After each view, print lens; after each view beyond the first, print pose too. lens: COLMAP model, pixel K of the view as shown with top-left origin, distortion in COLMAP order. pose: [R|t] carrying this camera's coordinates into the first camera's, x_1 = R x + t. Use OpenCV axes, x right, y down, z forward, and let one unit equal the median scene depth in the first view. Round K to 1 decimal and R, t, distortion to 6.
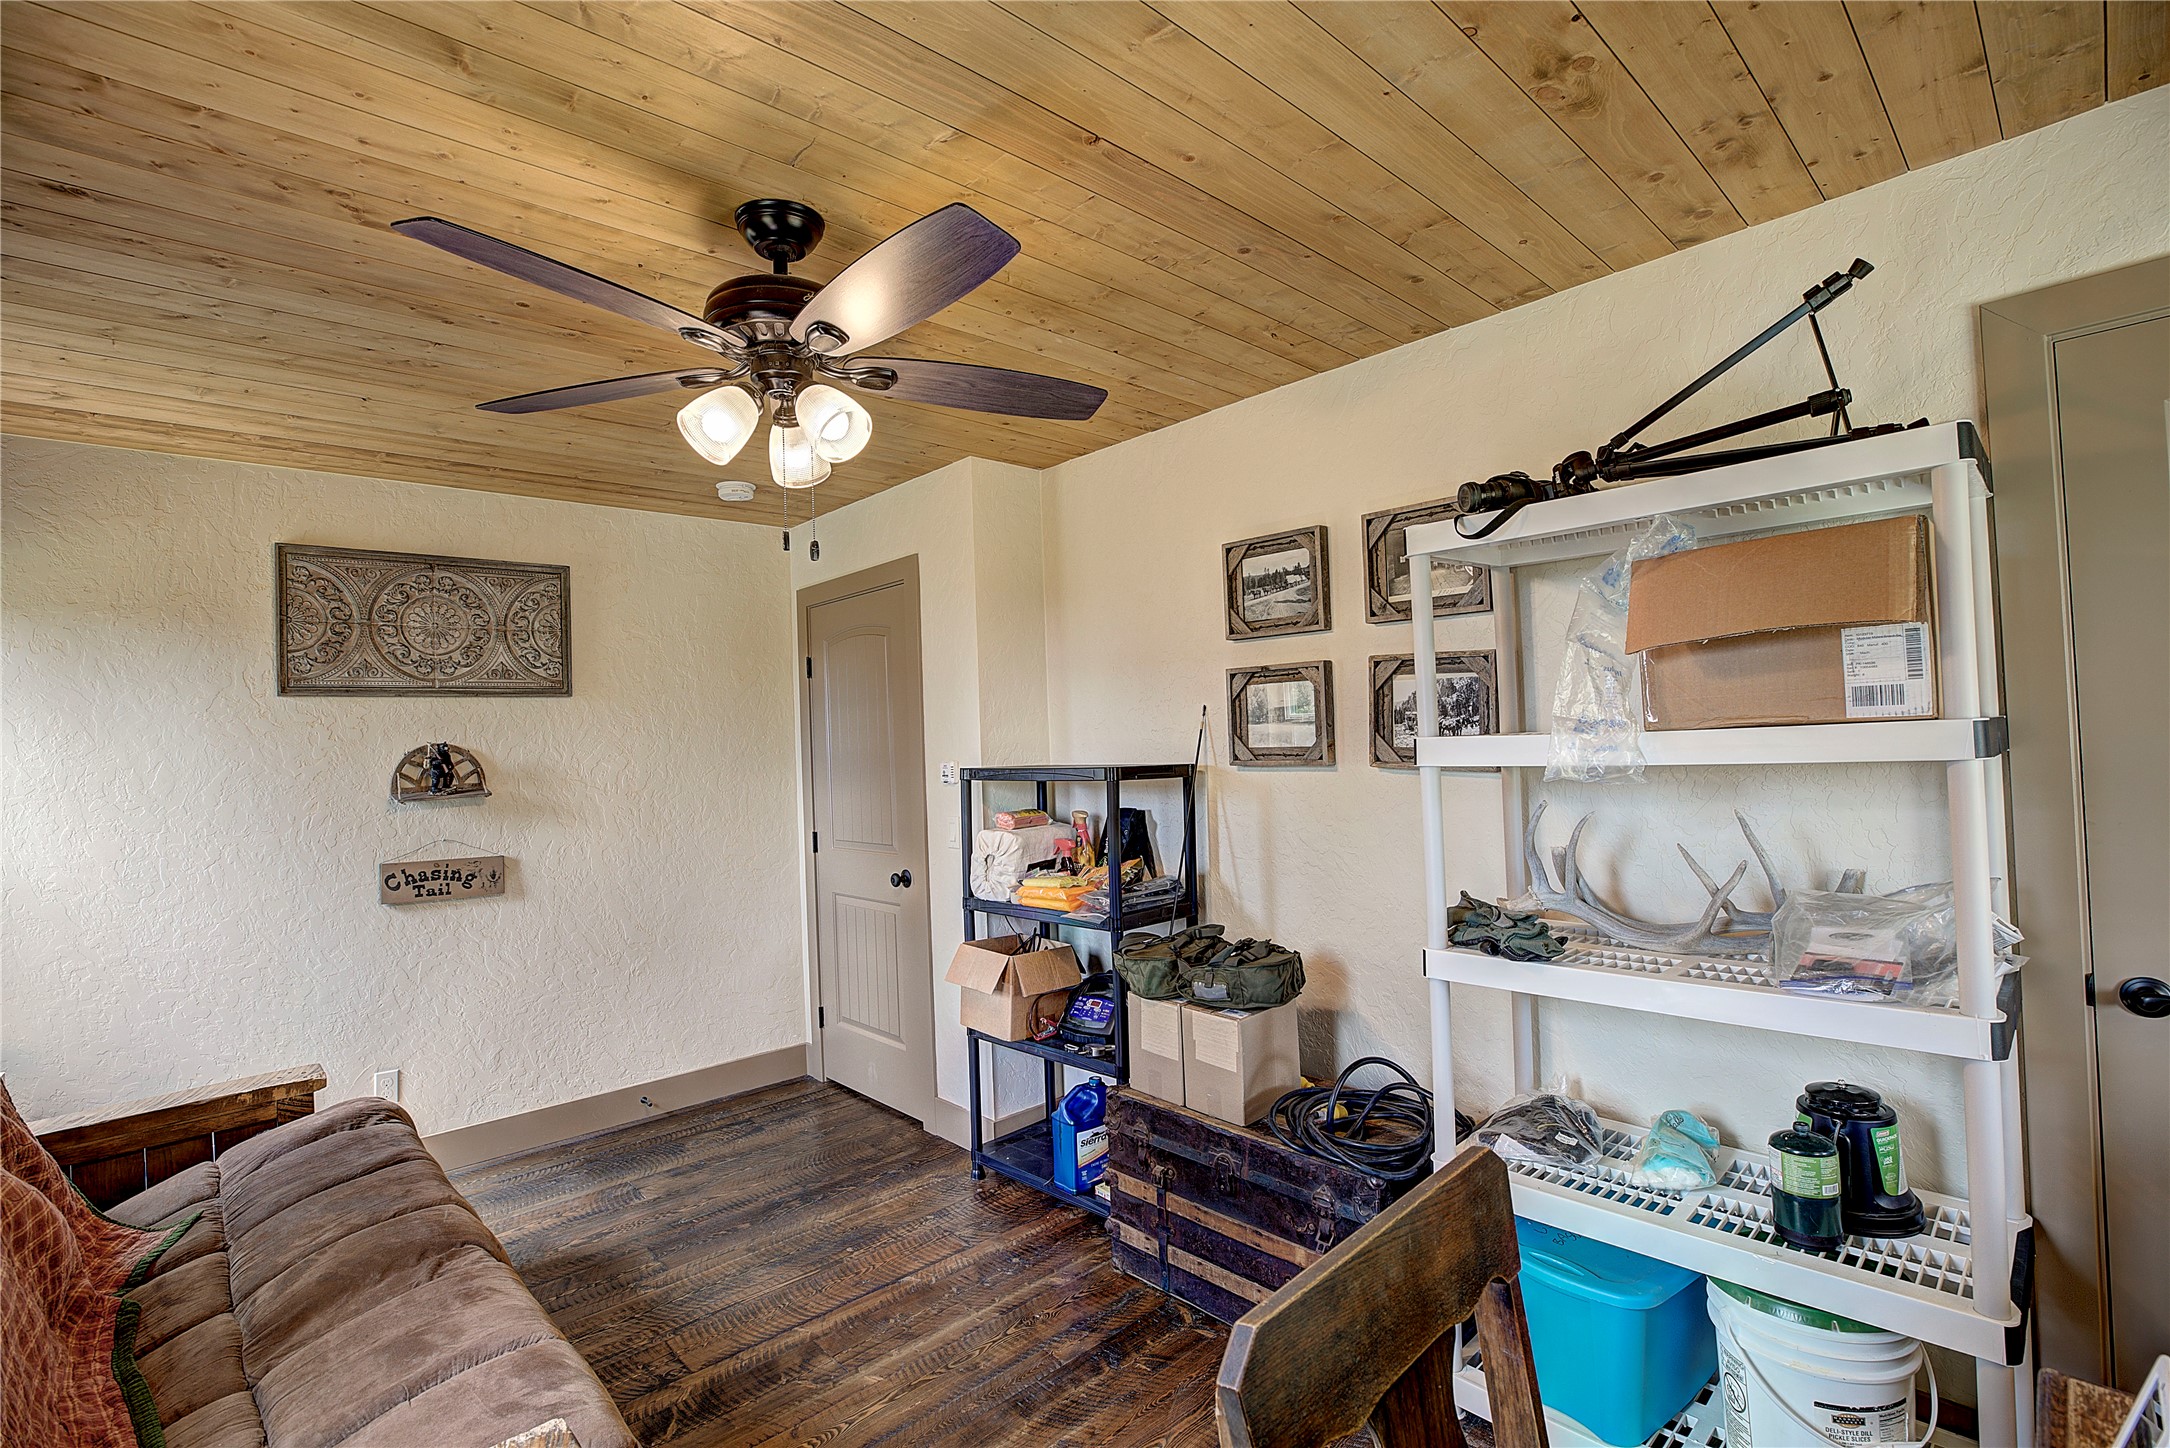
lens RADIAL K [[986.1, 0, 1078.6], [0, 986.1, 719.6], [0, 0, 1]] dist [-0.045819, 0.013764]
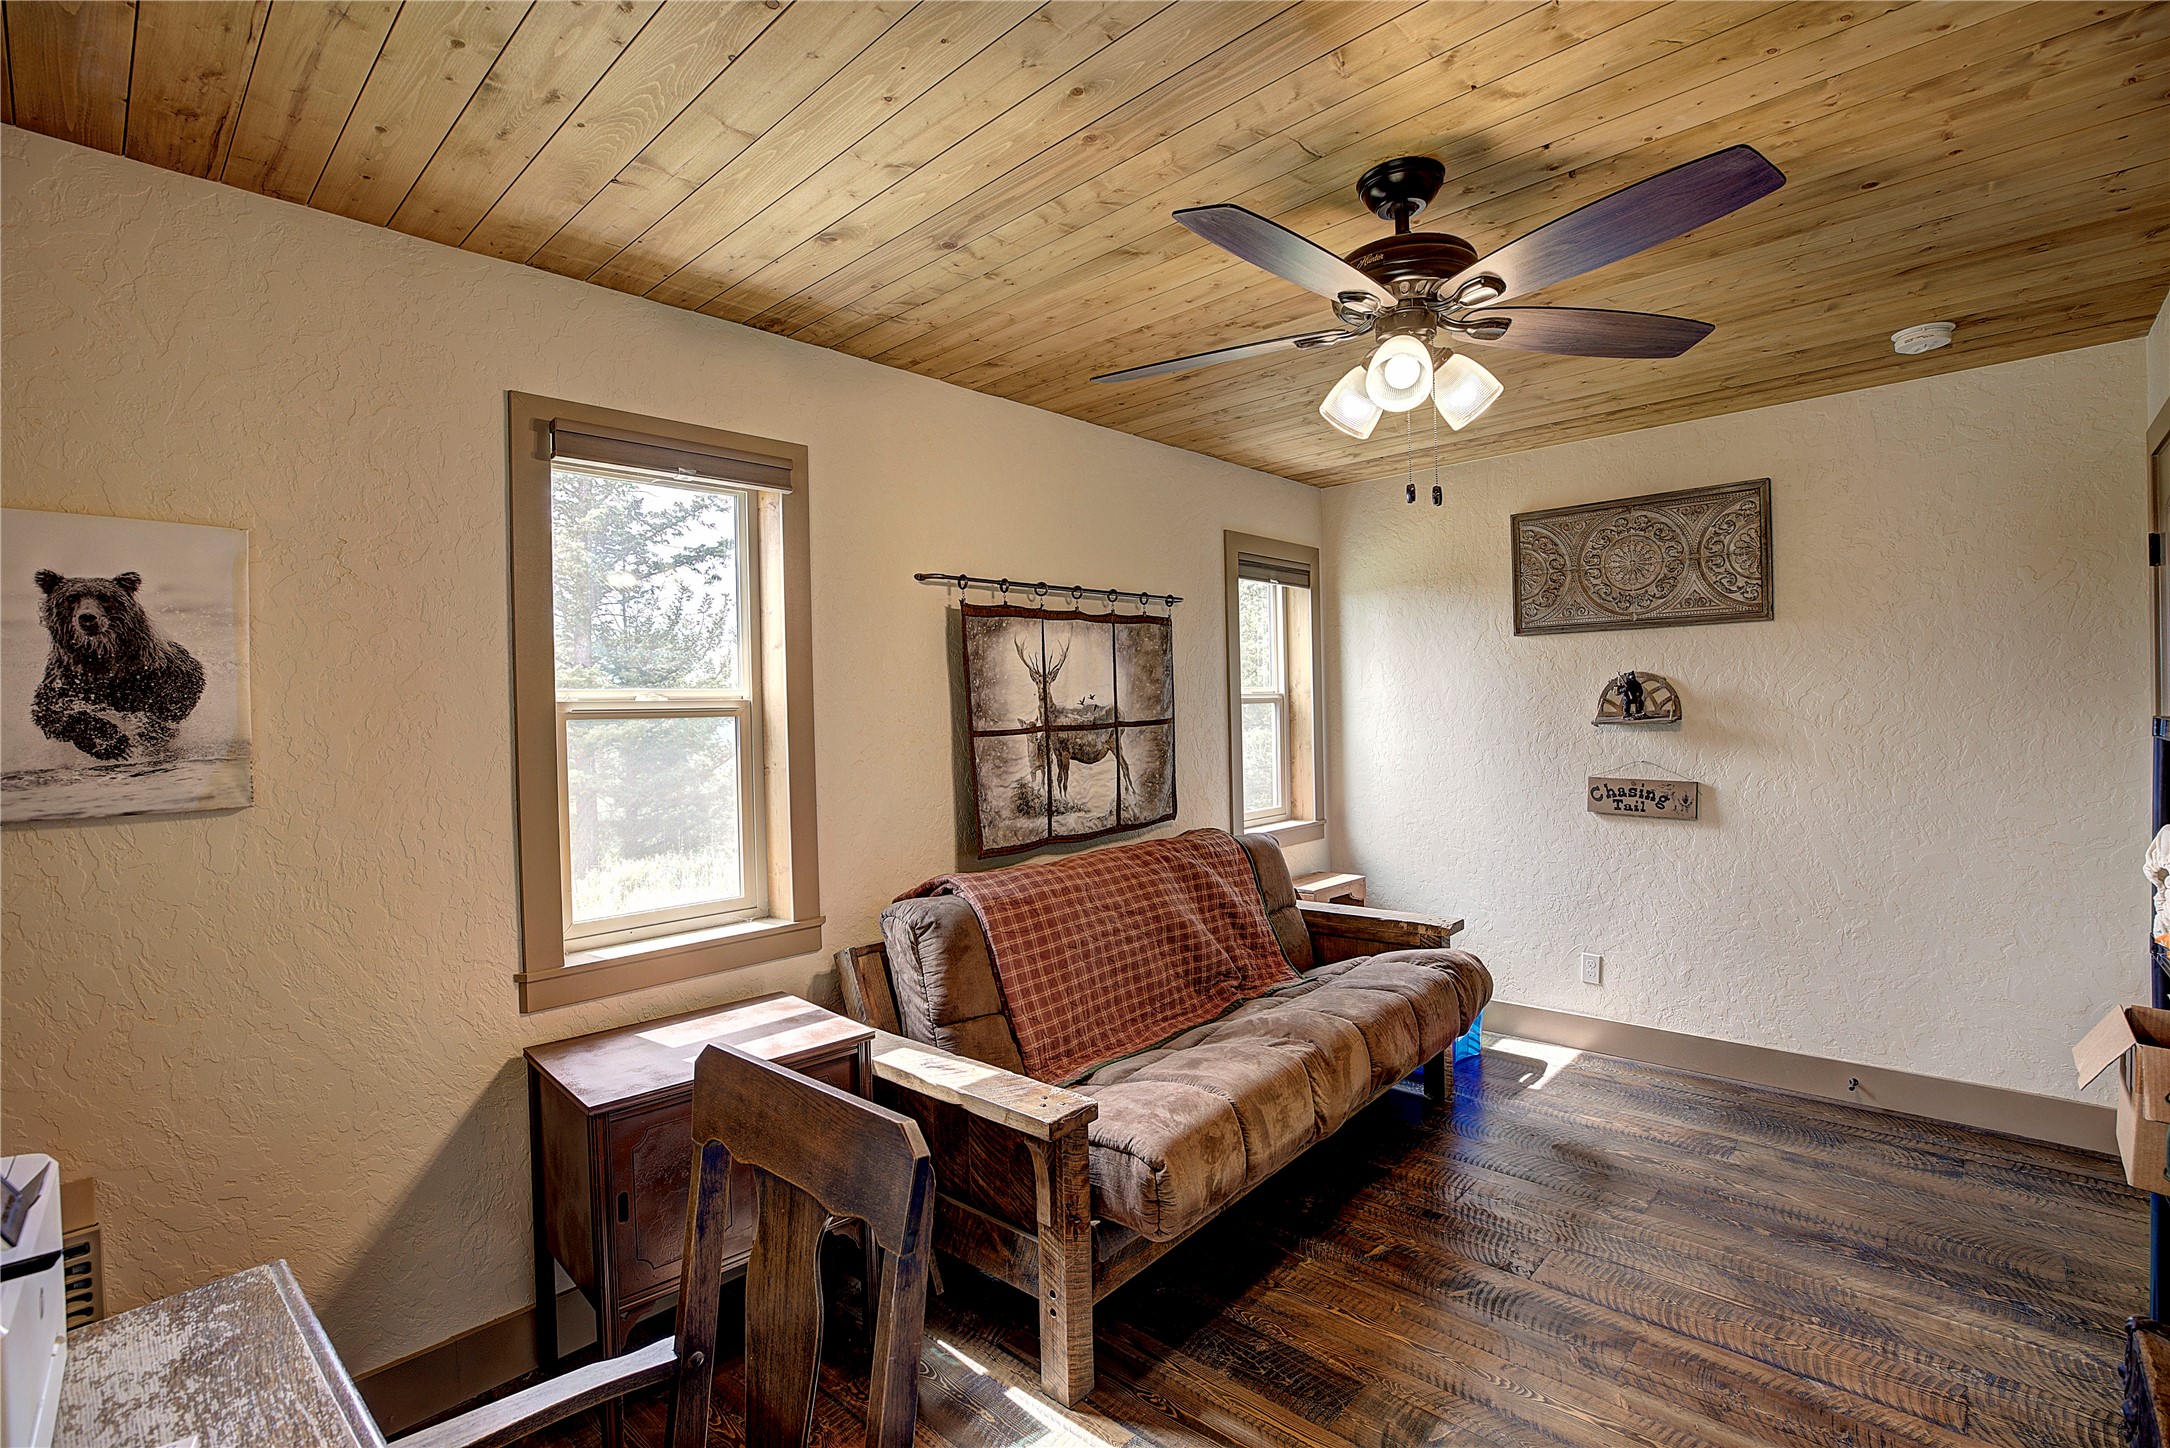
lens RADIAL K [[986.1, 0, 1078.6], [0, 986.1, 719.6], [0, 0, 1]] dist [-0.045819, 0.013764]
pose [[0.072175, 0.049680, -0.996154, 0.404981], [0.044841, 0.997587, 0.053001, -0.008451], [0.996384, -0.048493, 0.069773, 0.319961]]
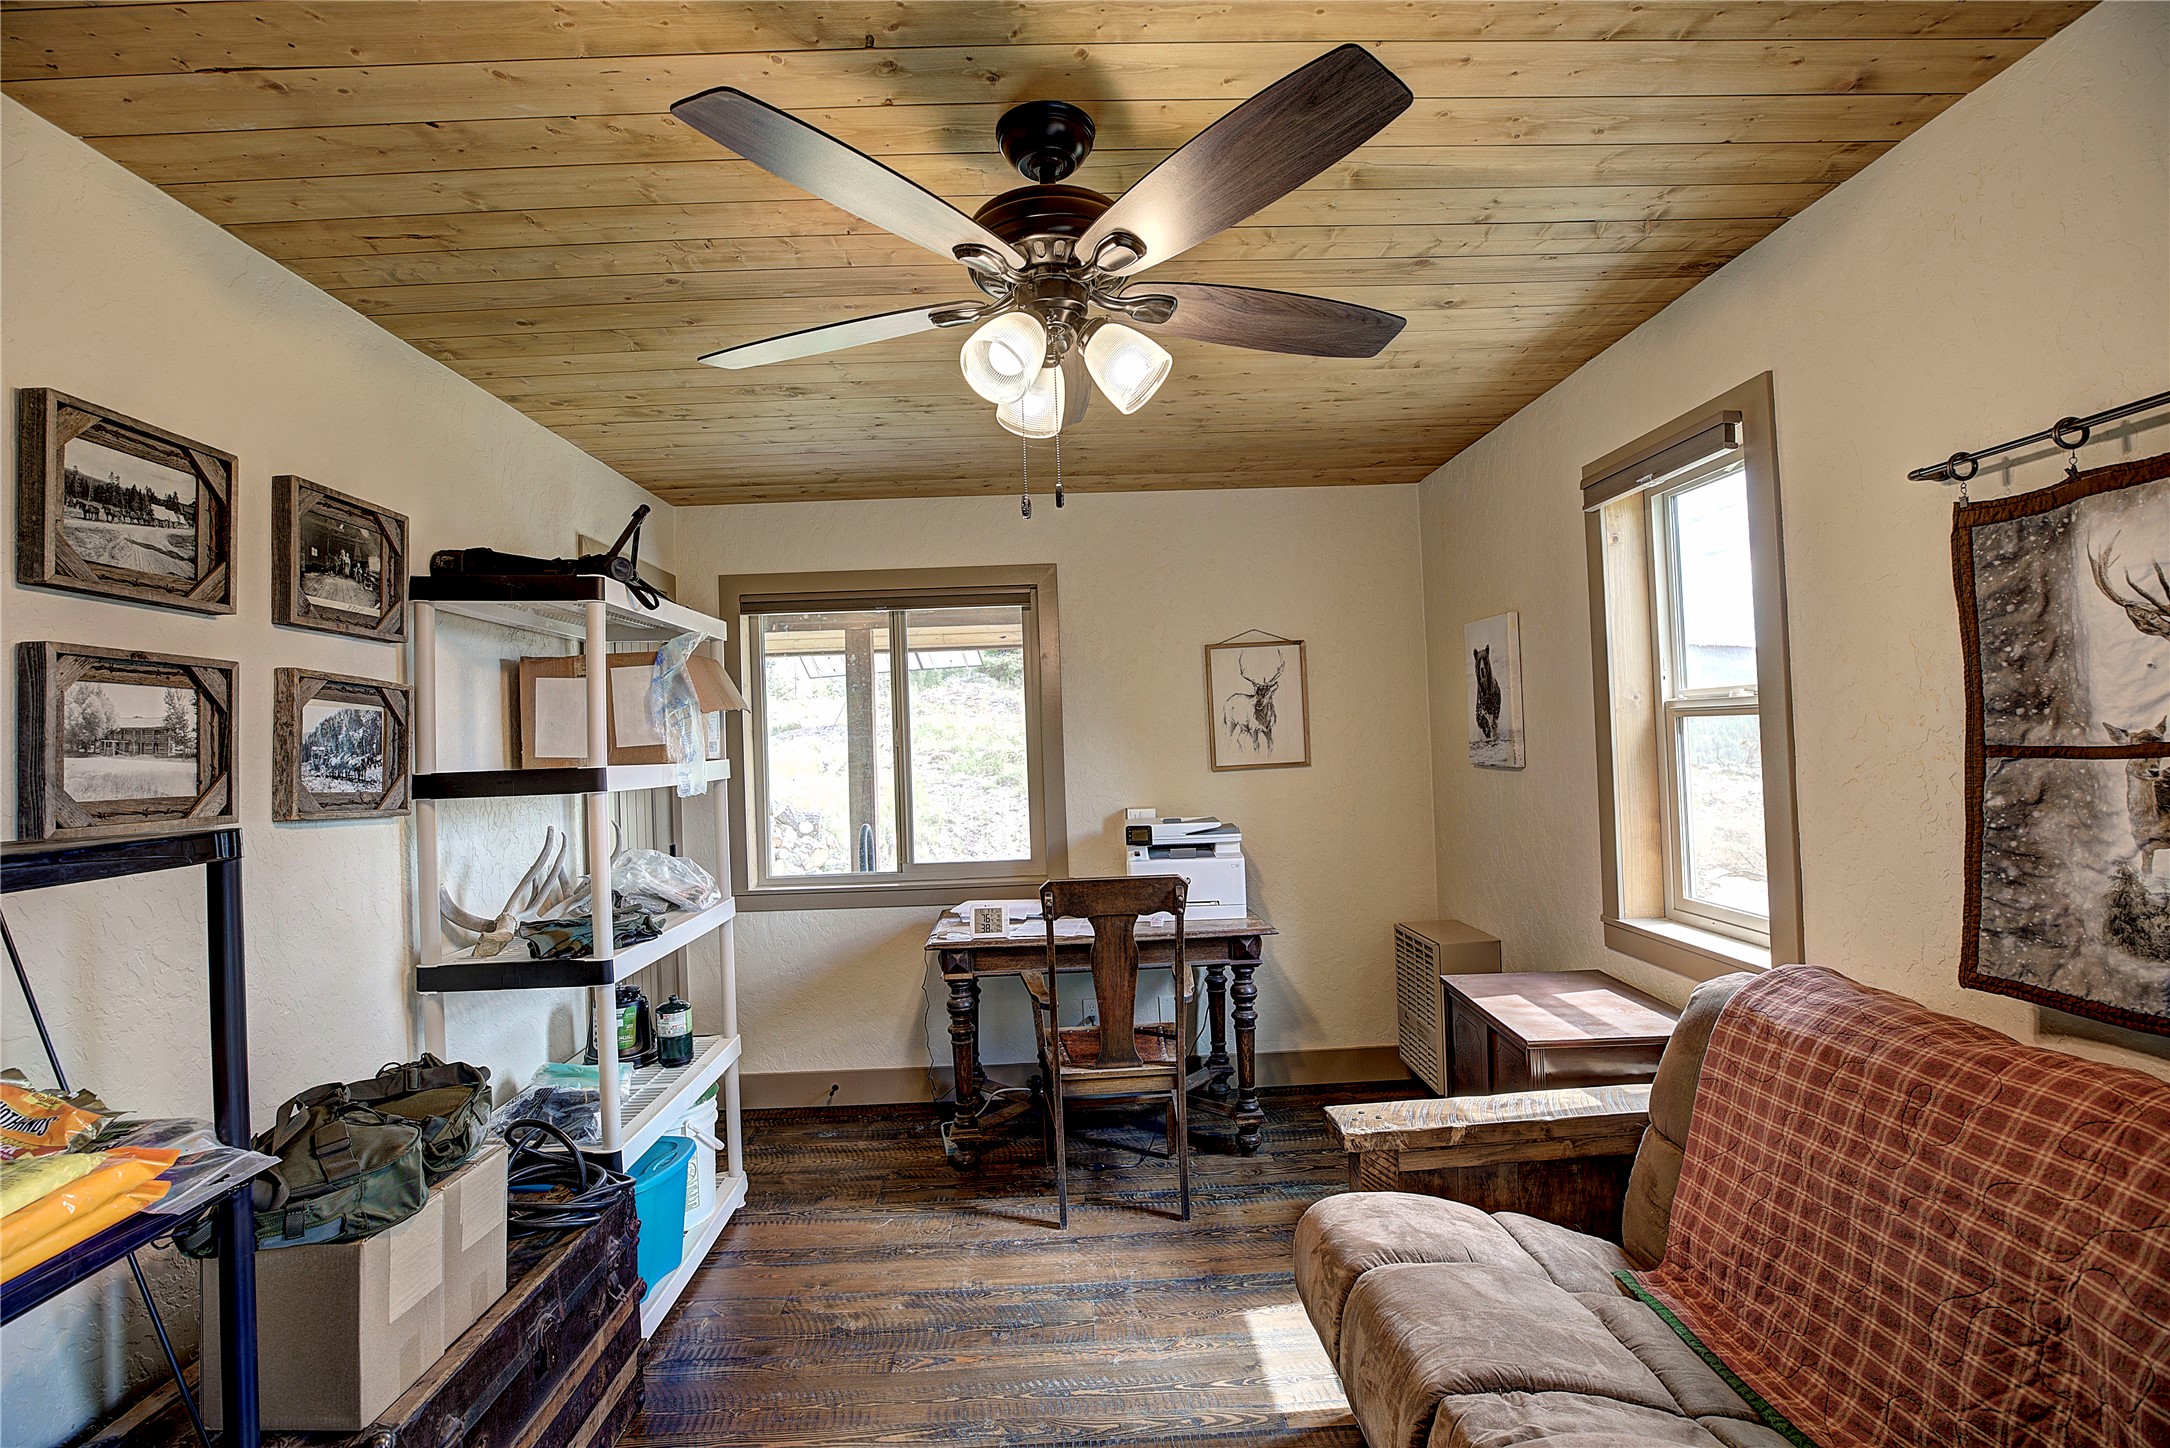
lens RADIAL K [[986.1, 0, 1078.6], [0, 986.1, 719.6], [0, 0, 1]] dist [-0.045819, 0.013764]
pose [[-0.753178, 0.081159, 0.652791, -0.487179], [0.052894, 0.996619, -0.062878, 0.039598], [-0.655687, -0.012830, -0.754924, 0.927159]]
